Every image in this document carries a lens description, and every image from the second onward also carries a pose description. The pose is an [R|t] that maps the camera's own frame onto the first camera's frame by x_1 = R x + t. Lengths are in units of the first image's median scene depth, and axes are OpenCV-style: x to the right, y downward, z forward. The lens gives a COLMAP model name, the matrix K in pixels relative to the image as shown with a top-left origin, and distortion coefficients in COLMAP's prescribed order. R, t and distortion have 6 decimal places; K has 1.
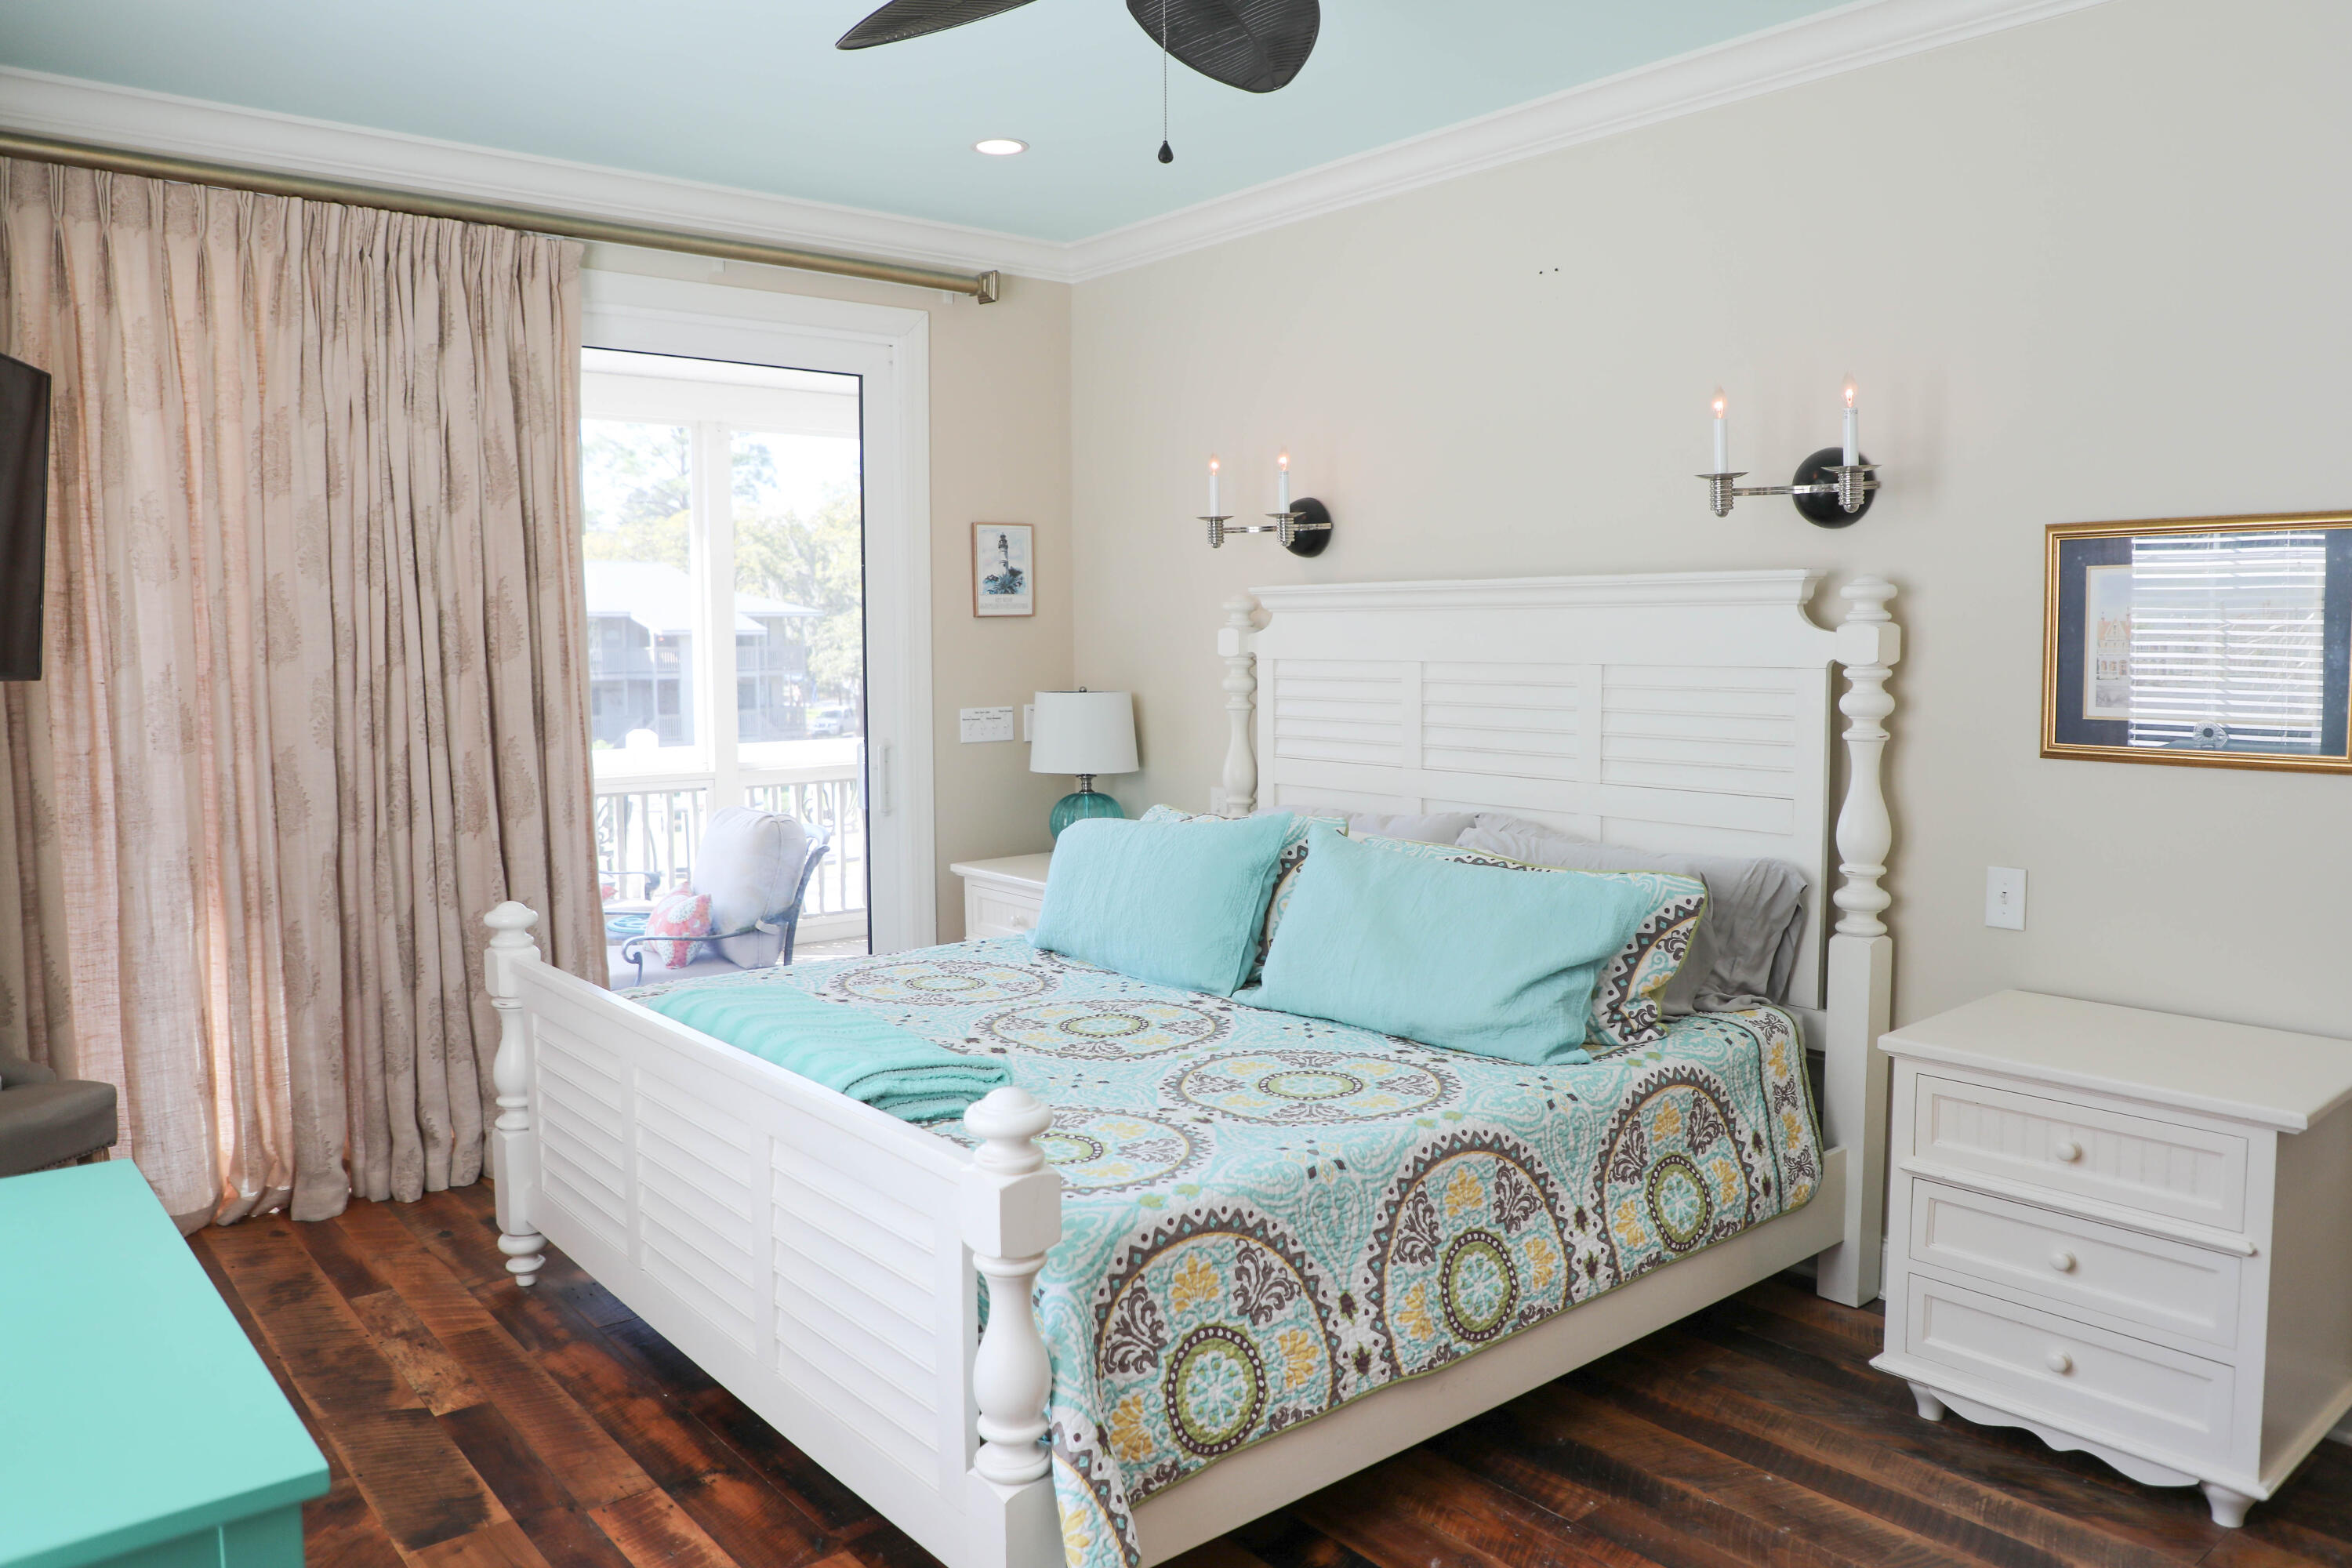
lens RADIAL K [[1671.5, 0, 1187.2], [0, 1671.5, 779.8], [0, 0, 1]] dist [-0.047694, 0.004415]
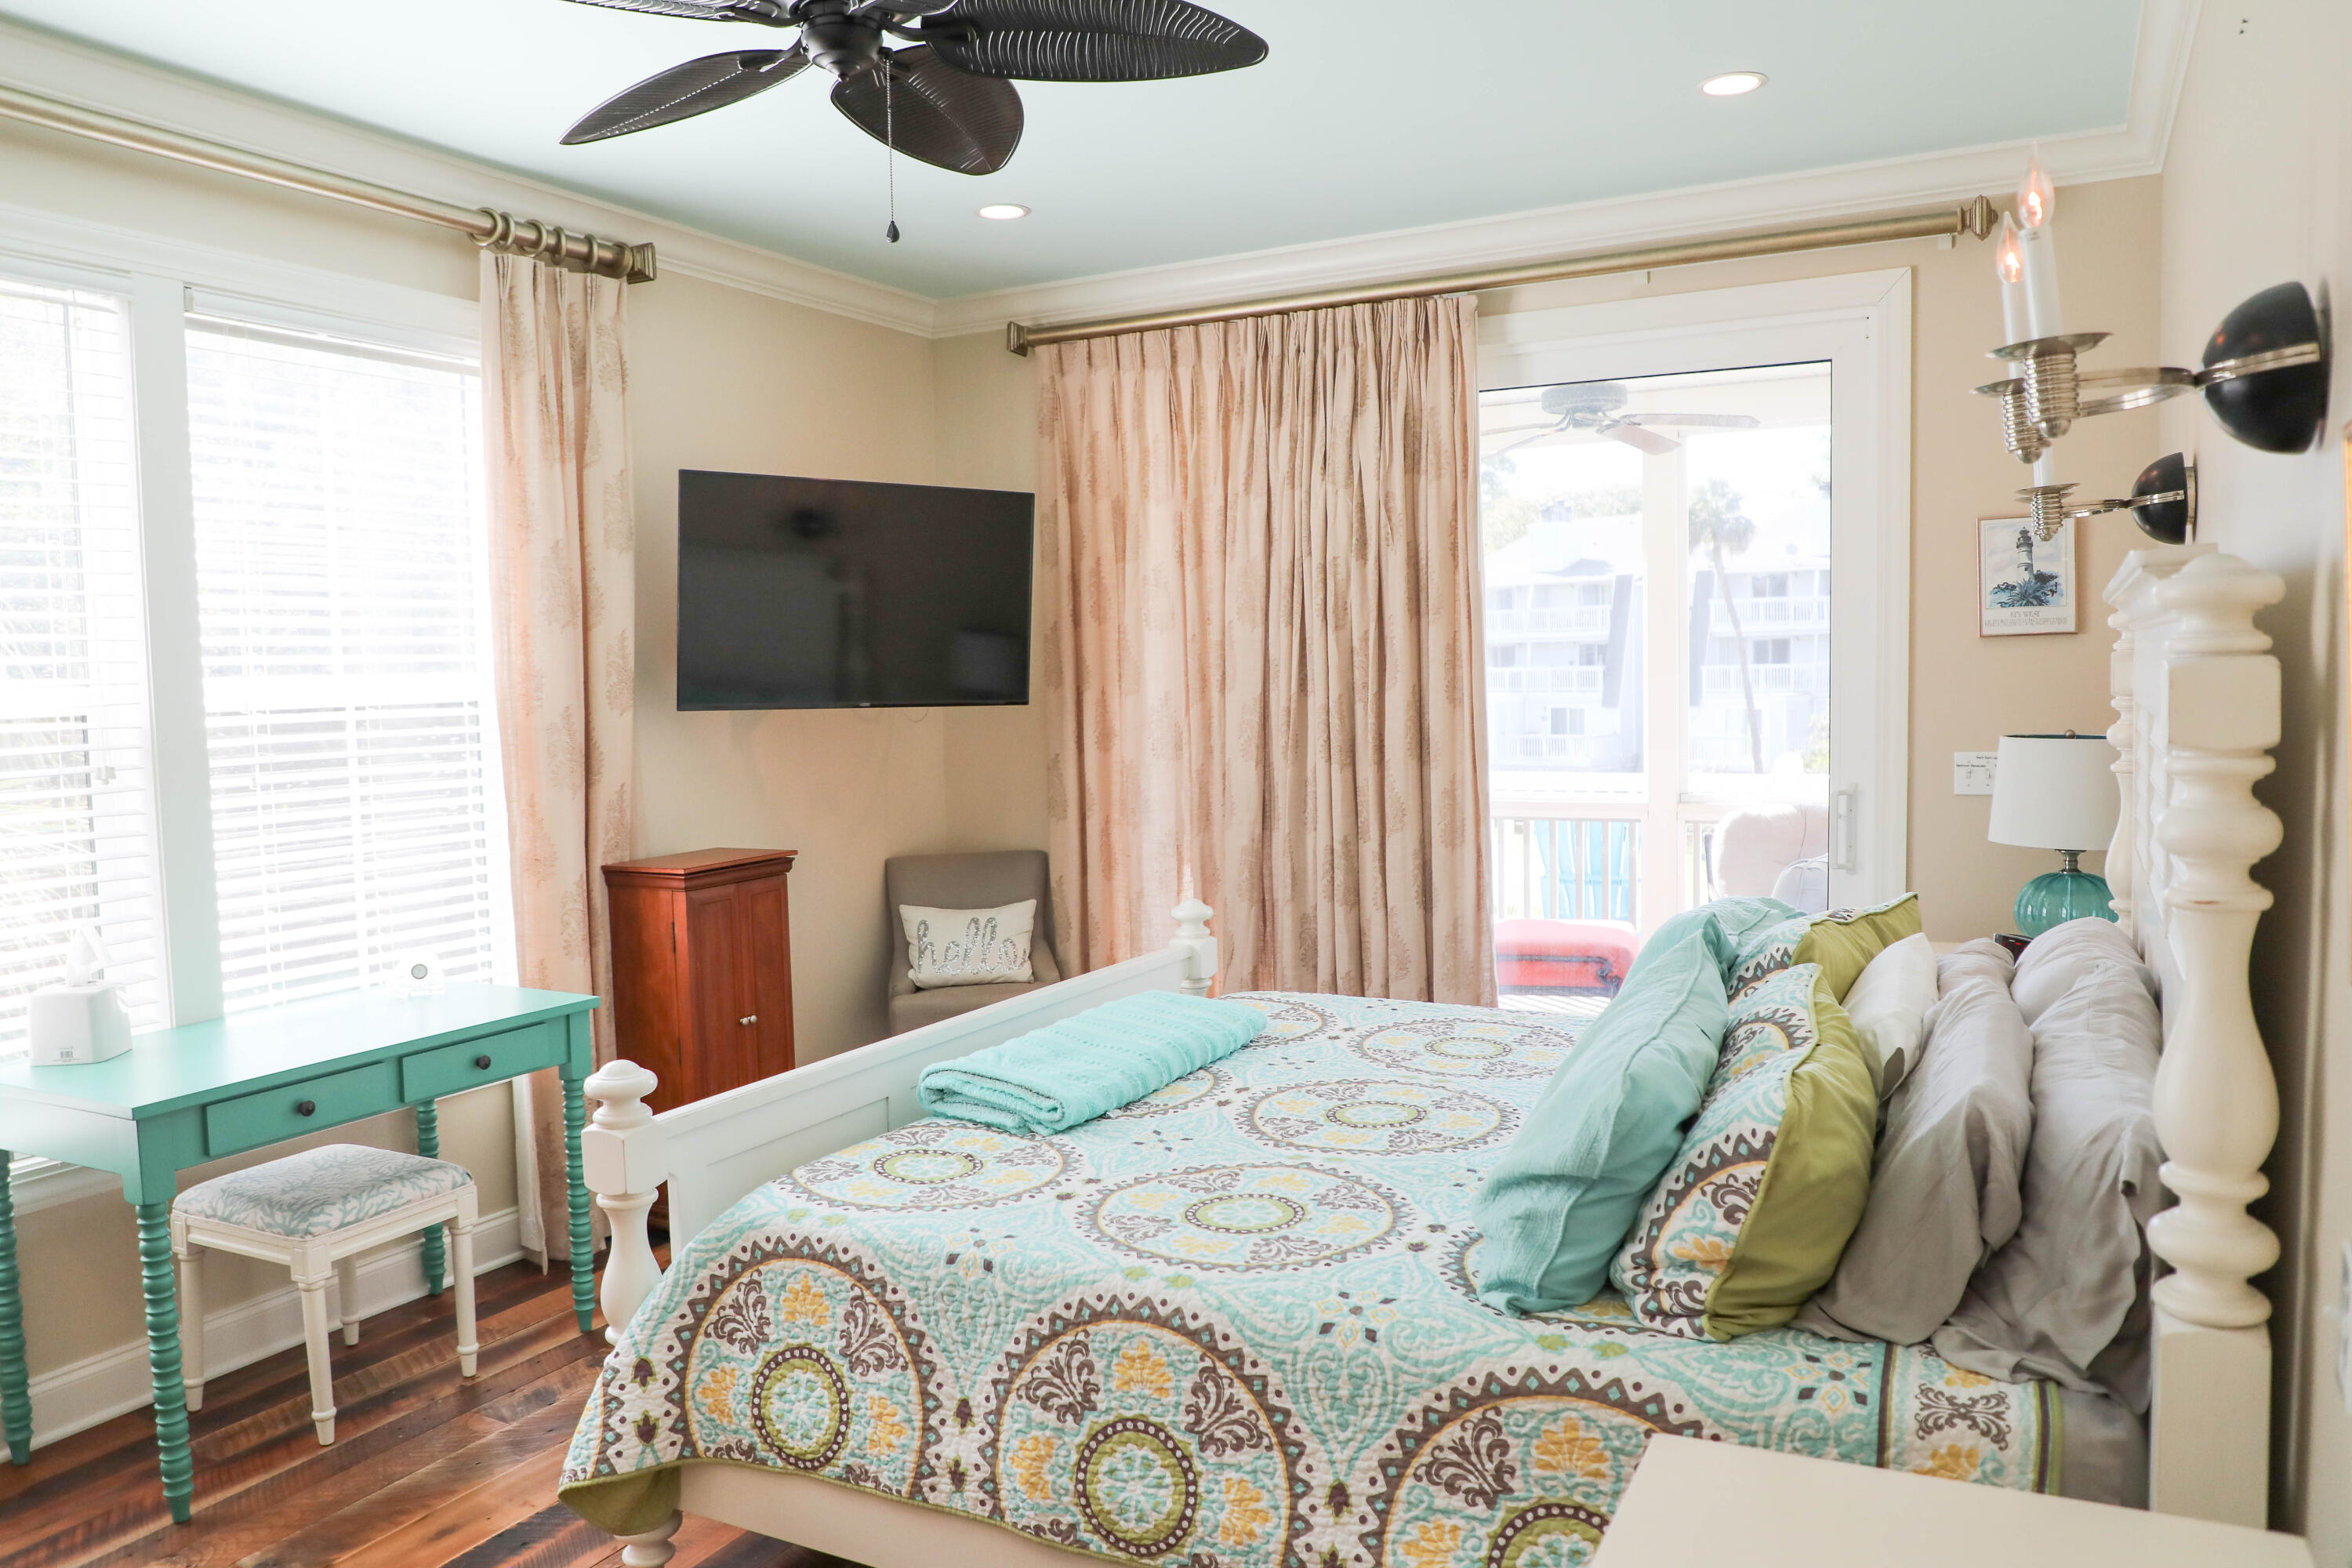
lens RADIAL K [[1671.5, 0, 1185.9], [0, 1671.5, 801.0], [0, 0, 1]] dist [-0.047694, 0.004415]
pose [[0.380701, 0.072354, -0.921863, 0.879905], [-0.059872, 0.996771, 0.053508, -0.074684], [0.922758, 0.034823, 0.383804, 0.672047]]
